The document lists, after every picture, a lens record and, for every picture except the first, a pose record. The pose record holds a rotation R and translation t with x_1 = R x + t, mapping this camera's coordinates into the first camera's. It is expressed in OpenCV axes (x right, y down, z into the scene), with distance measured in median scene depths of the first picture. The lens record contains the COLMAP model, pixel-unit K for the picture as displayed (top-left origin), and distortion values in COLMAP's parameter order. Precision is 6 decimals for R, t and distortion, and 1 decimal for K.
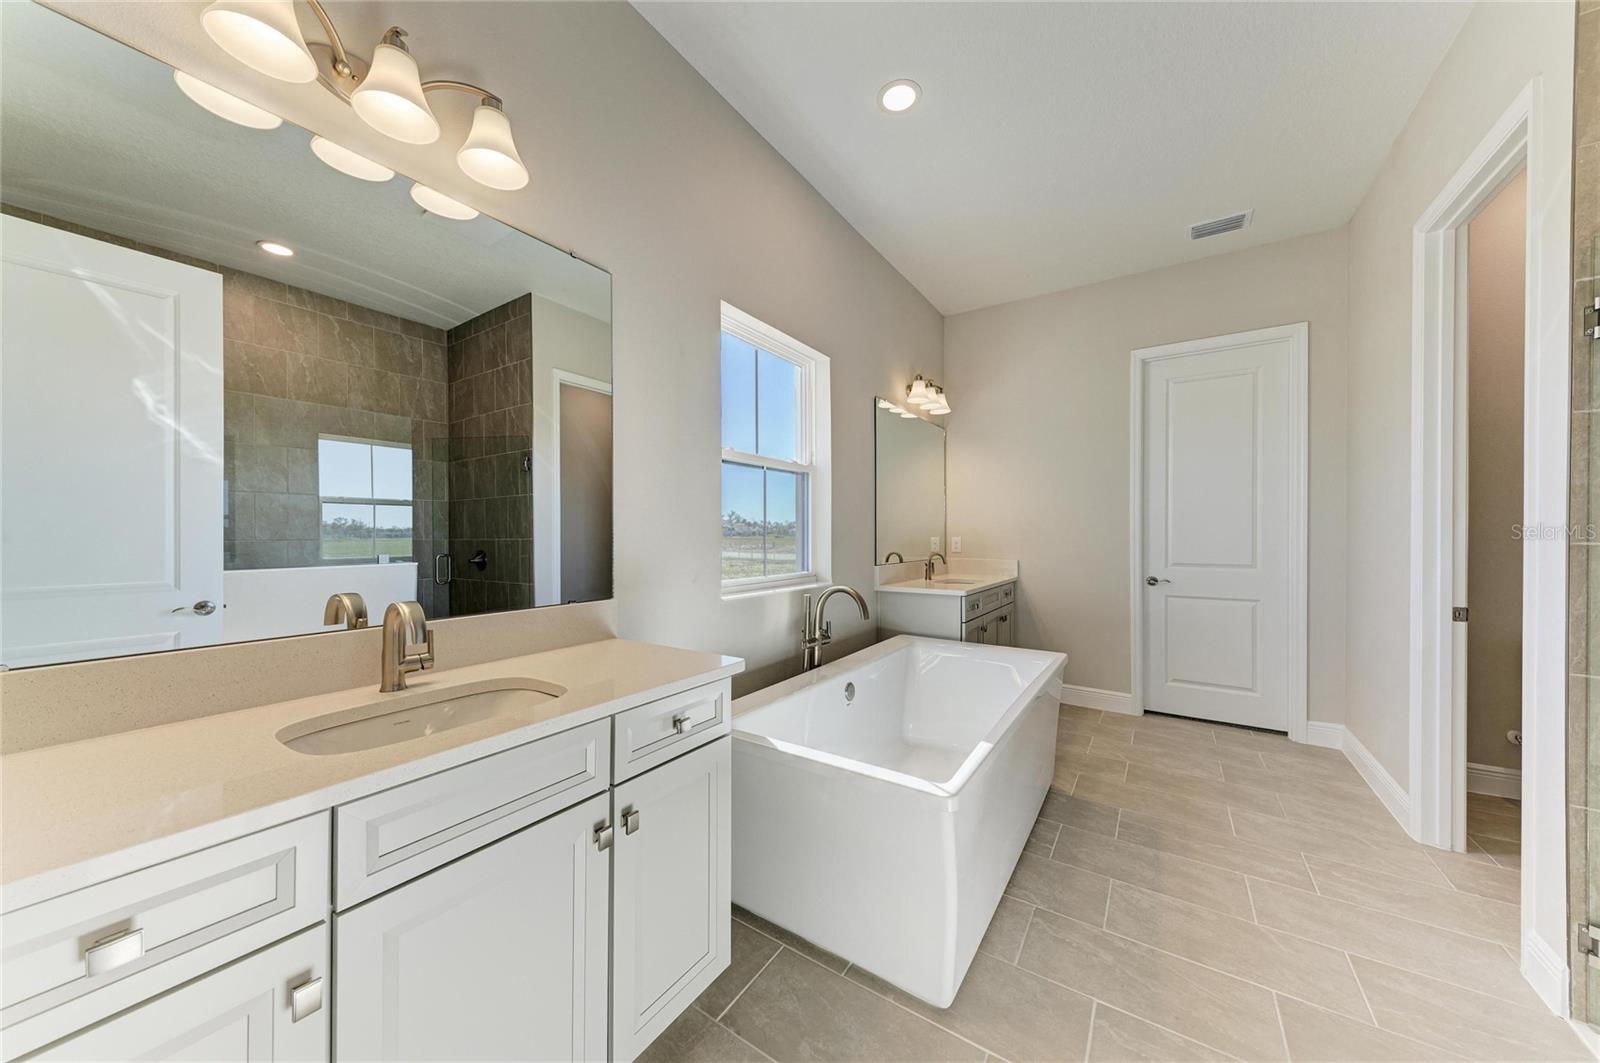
lens RADIAL K [[532.5, 0, 803.5], [0, 532.5, 535.6], [0, 0, 1]] dist [0.011526, -0.000276]
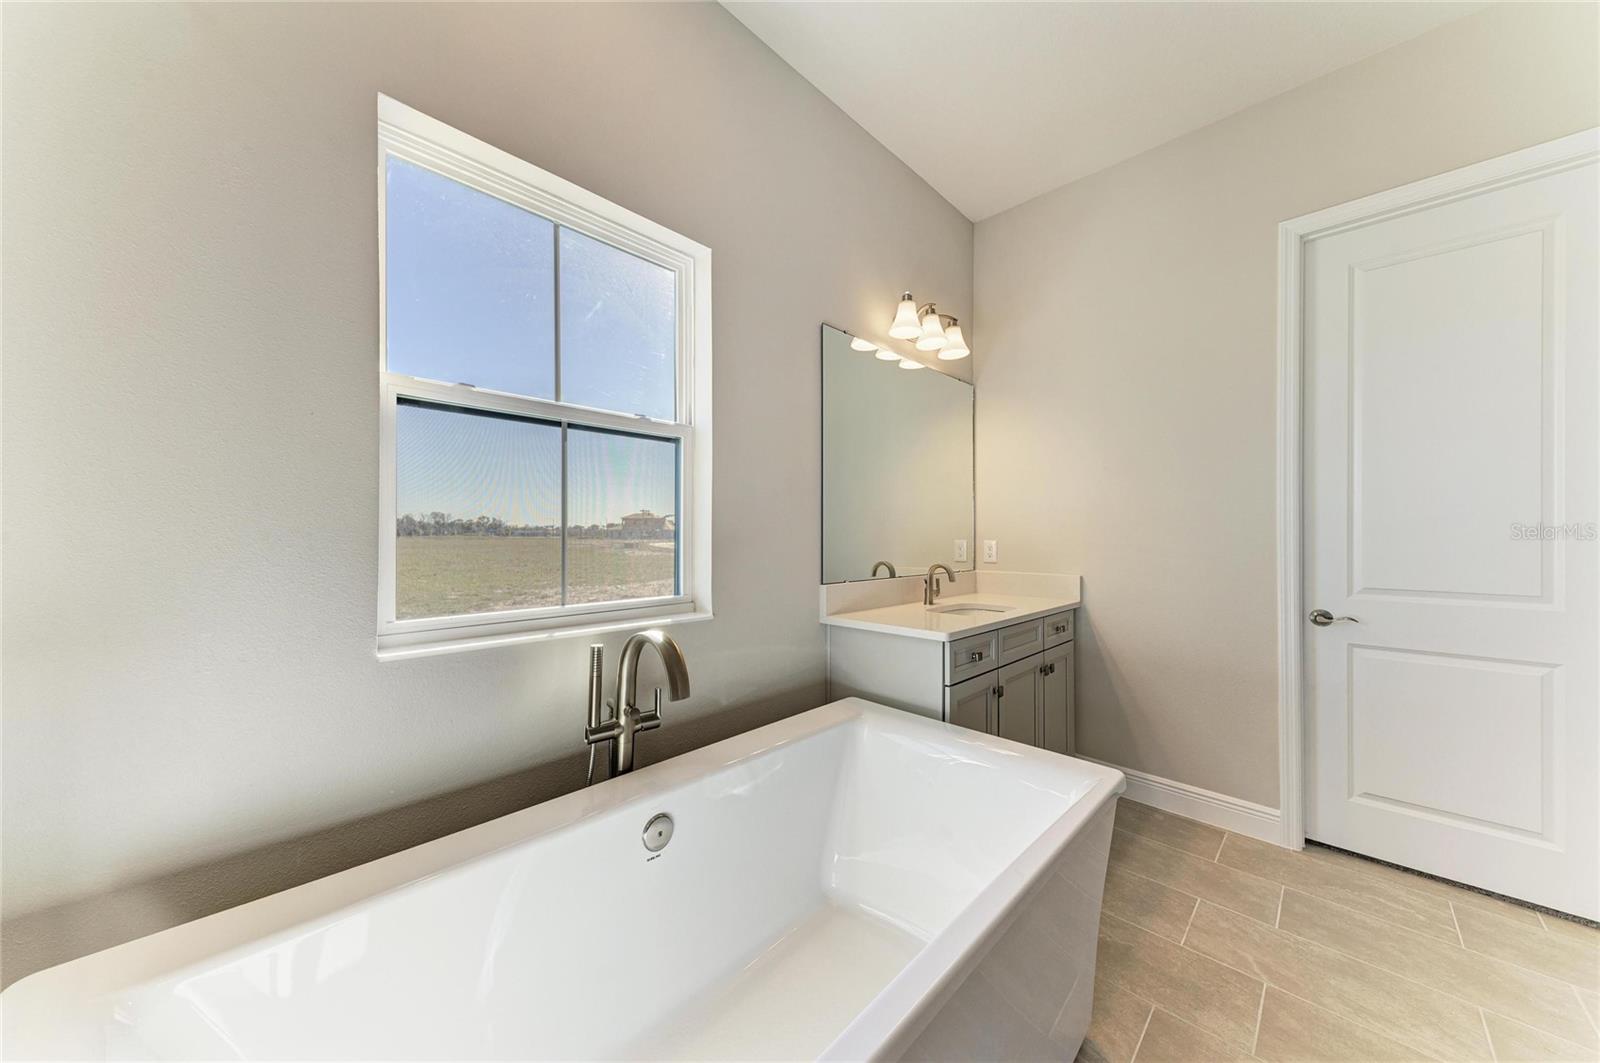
lens RADIAL K [[532.5, 0, 809.0], [0, 532.5, 531.2], [0, 0, 1]] dist [0.011526, -0.000276]
pose [[0.982823, 0.003759, -0.184515, 0.220689], [-0.005125, 0.999963, -0.006926, -0.003293], [0.184482, 0.007753, 0.982805, 0.334180]]
